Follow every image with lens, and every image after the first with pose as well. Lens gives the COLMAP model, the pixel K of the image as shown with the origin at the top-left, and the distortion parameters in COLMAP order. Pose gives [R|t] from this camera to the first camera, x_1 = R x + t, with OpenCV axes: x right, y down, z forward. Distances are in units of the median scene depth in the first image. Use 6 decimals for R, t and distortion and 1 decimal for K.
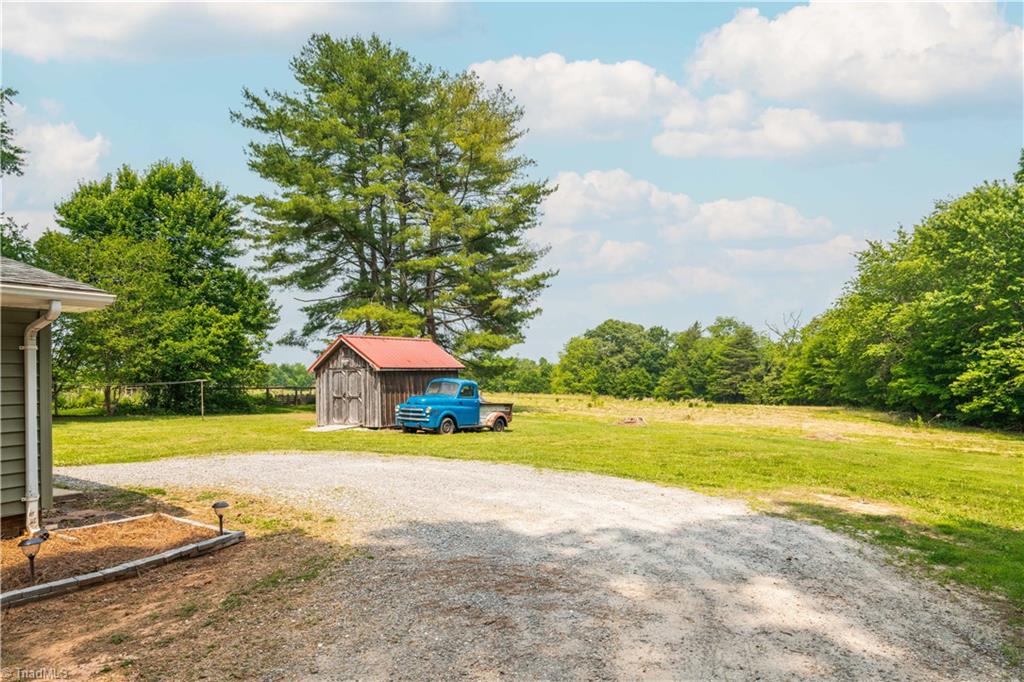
lens RADIAL K [[592.9, 0, 511.7], [0, 592.9, 350.3], [0, 0, 1]] dist [0.027040, -0.002846]
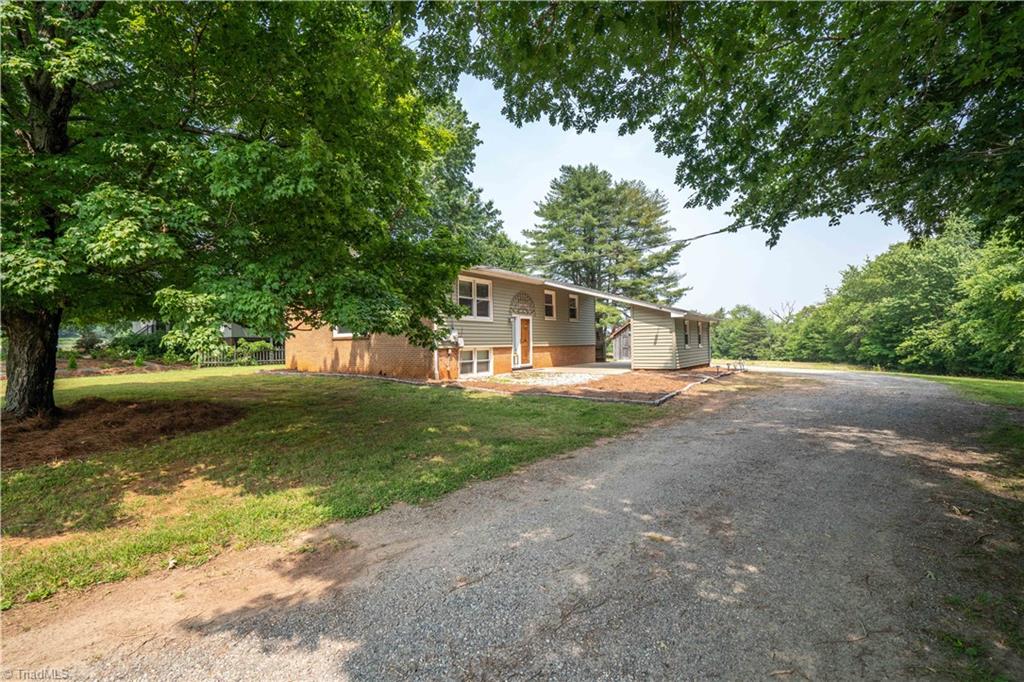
lens RADIAL K [[463.7, 0, 512.0], [0, 463.7, 334.4], [0, 0, 1]] dist [0.000164, 0.001550]
pose [[0.998202, 0.014345, -0.058191, -0.325067], [-0.012920, 0.999609, 0.024790, -0.006264], [0.058524, -0.023994, 0.997998, -0.439054]]
